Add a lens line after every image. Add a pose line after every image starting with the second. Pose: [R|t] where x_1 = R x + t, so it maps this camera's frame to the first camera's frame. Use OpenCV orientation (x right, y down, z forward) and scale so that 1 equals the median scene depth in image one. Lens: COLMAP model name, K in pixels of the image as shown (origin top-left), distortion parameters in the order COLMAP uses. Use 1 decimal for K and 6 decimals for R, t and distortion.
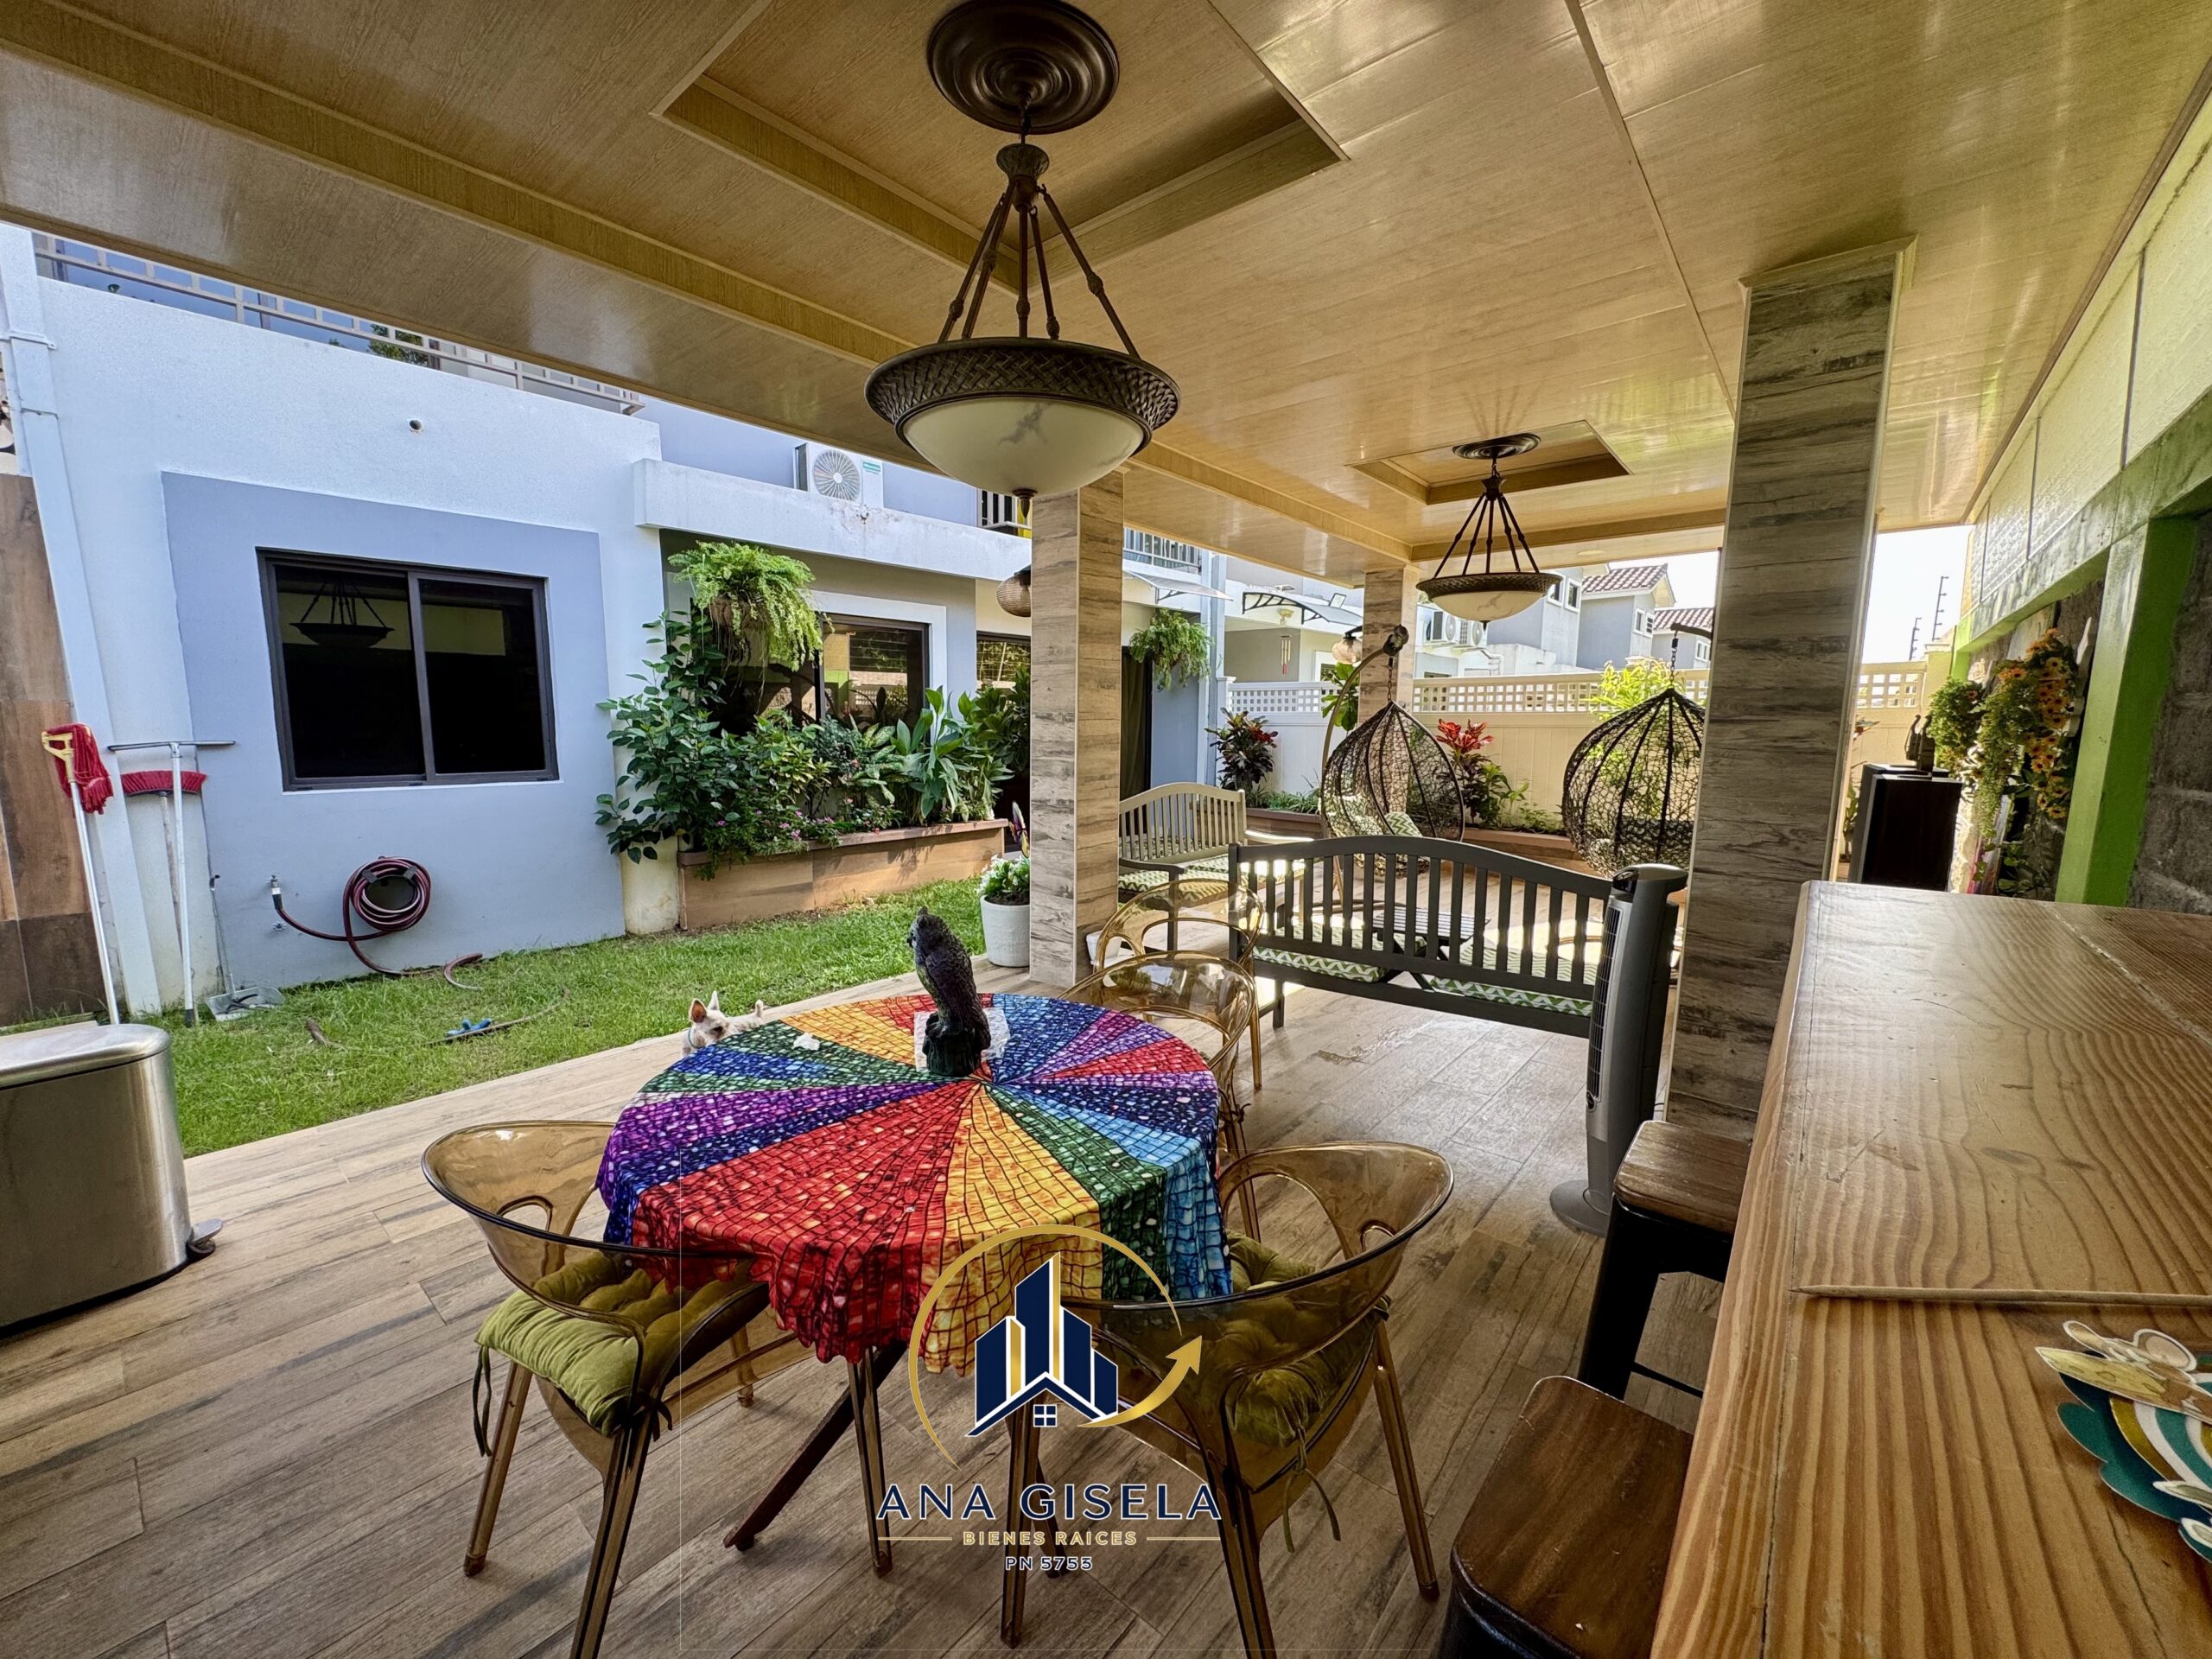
lens RADIAL K [[884.3, 0, 1101.1], [0, 884.3, 829.3], [0, 0, 1]] dist [-0.001590, -0.000771]
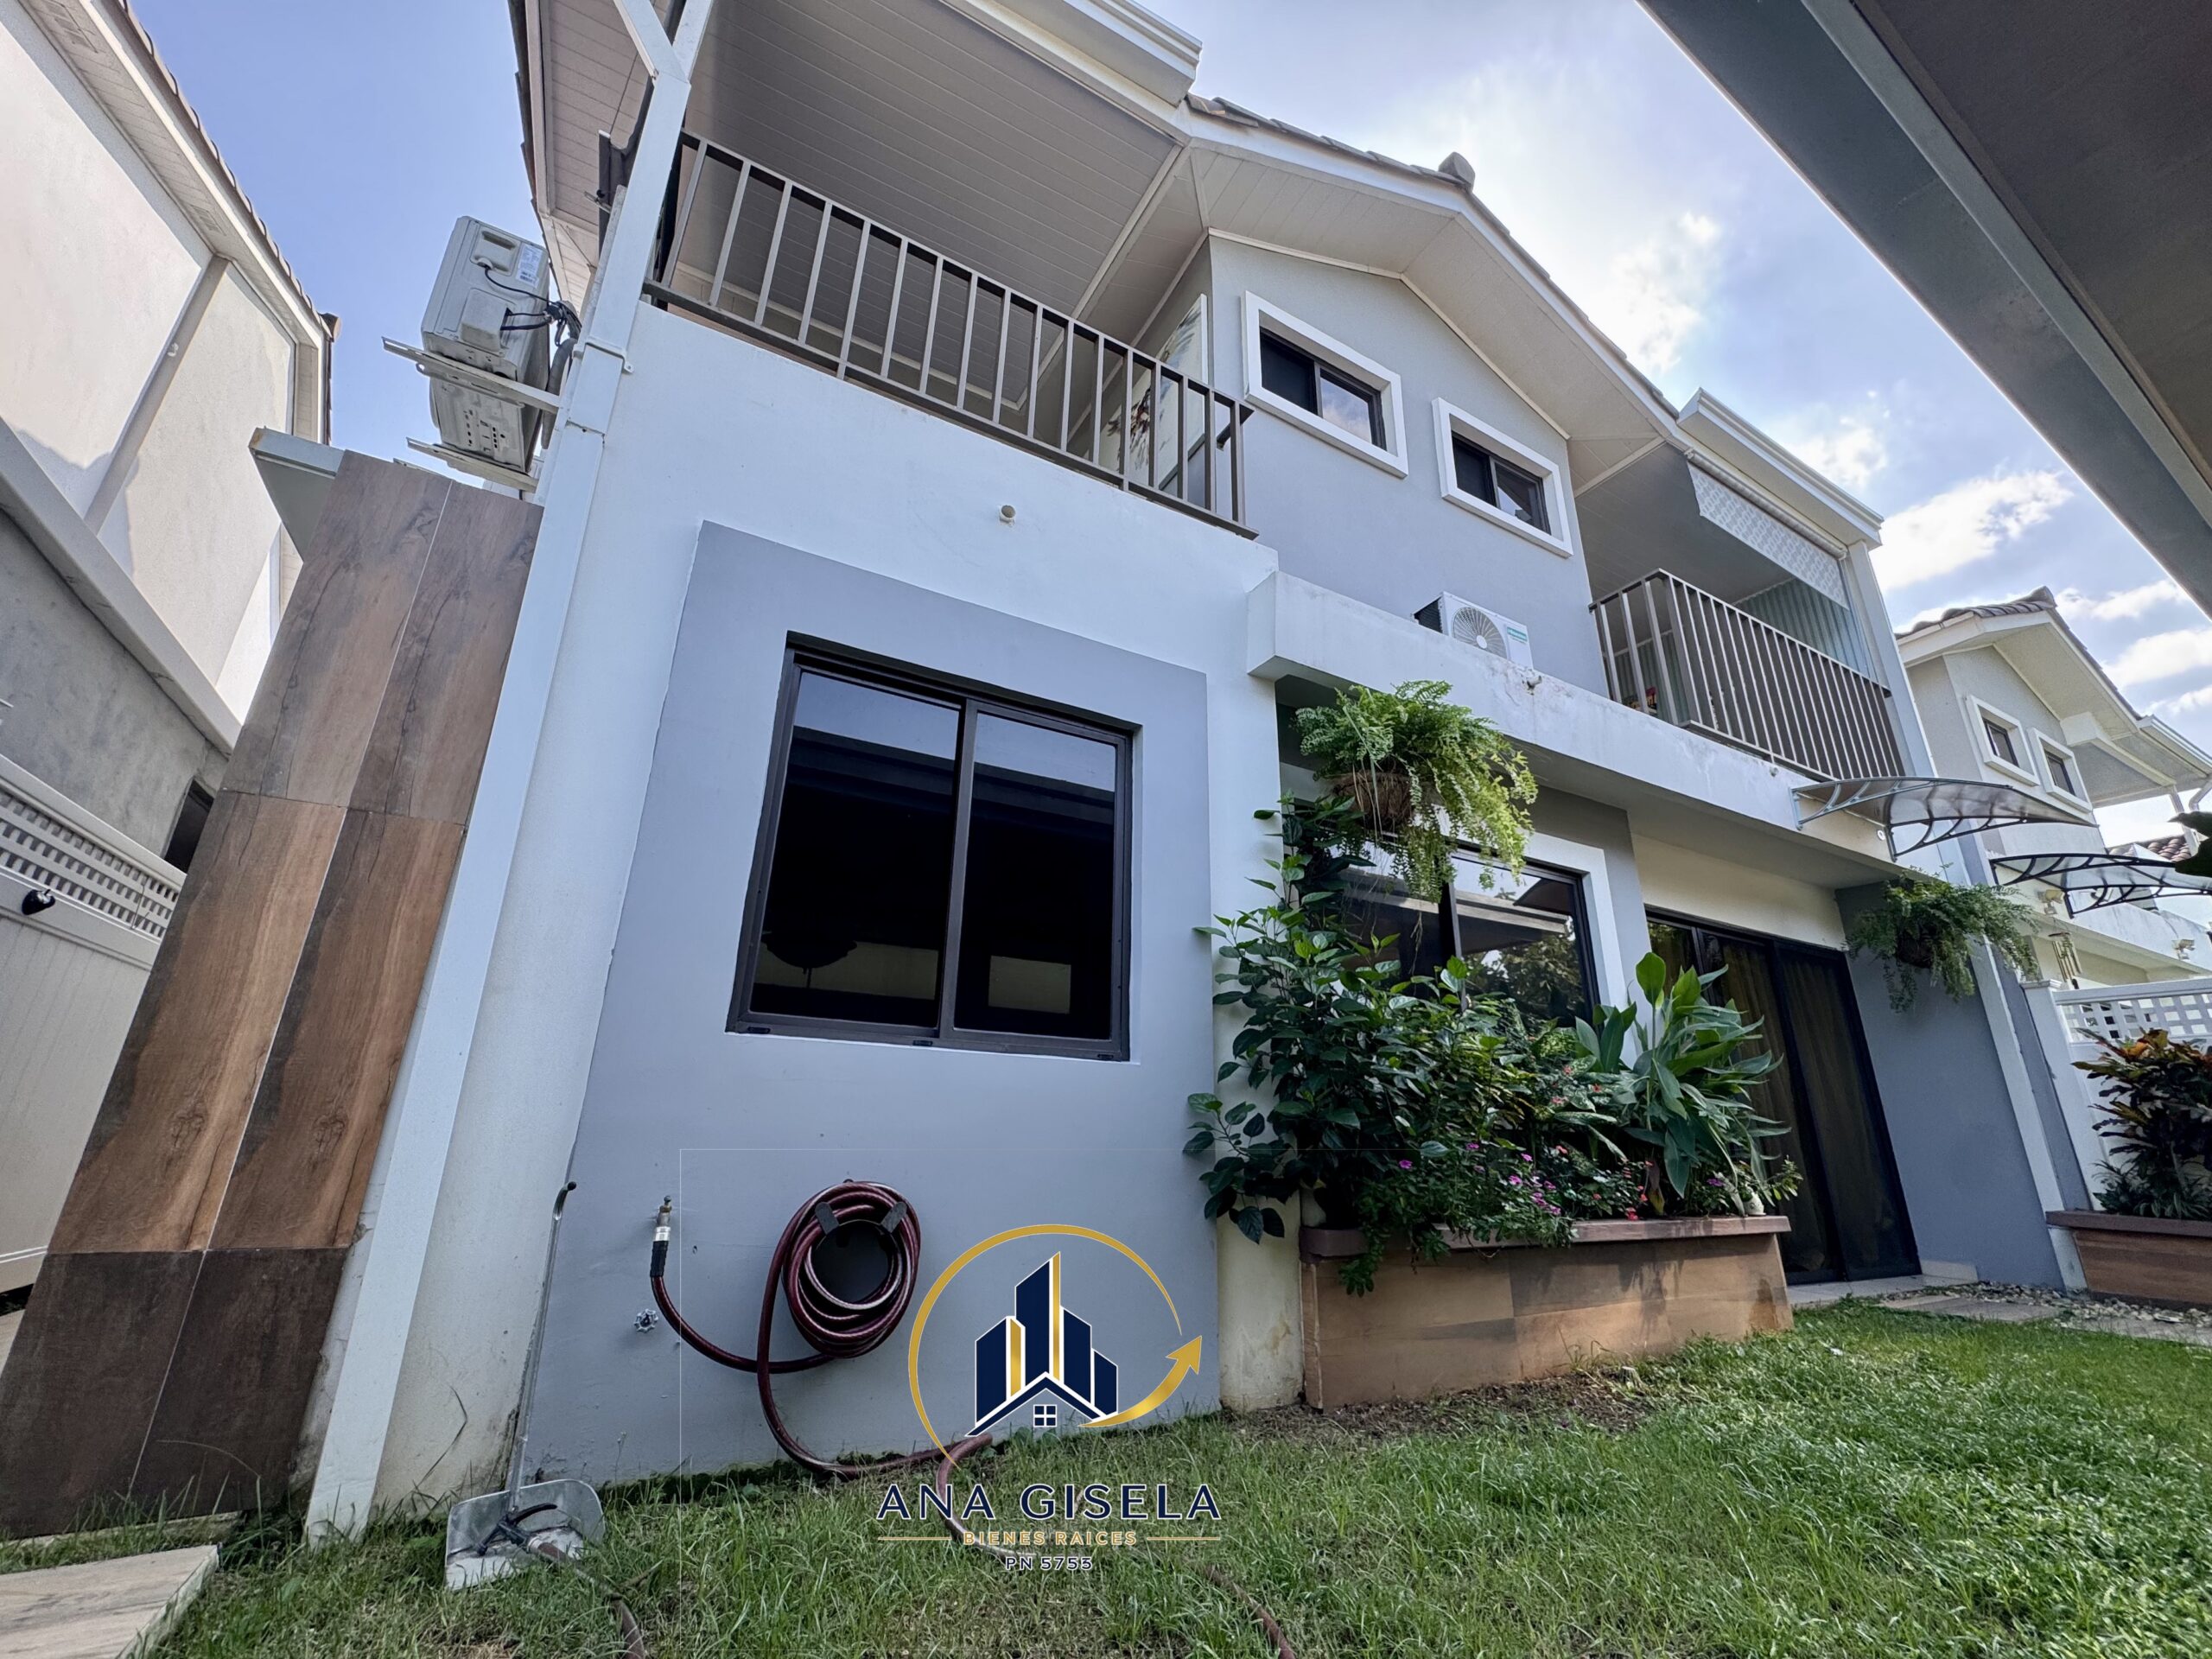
lens RADIAL K [[884.3, 0, 1104.5], [0, 884.3, 833.4], [0, 0, 1]] dist [-0.001590, -0.000771]
pose [[0.939390, -0.098612, -0.328364, -0.419994], [-0.059253, 0.896637, -0.438785, 0.055331], [0.337692, 0.431646, 0.836448, 0.463316]]
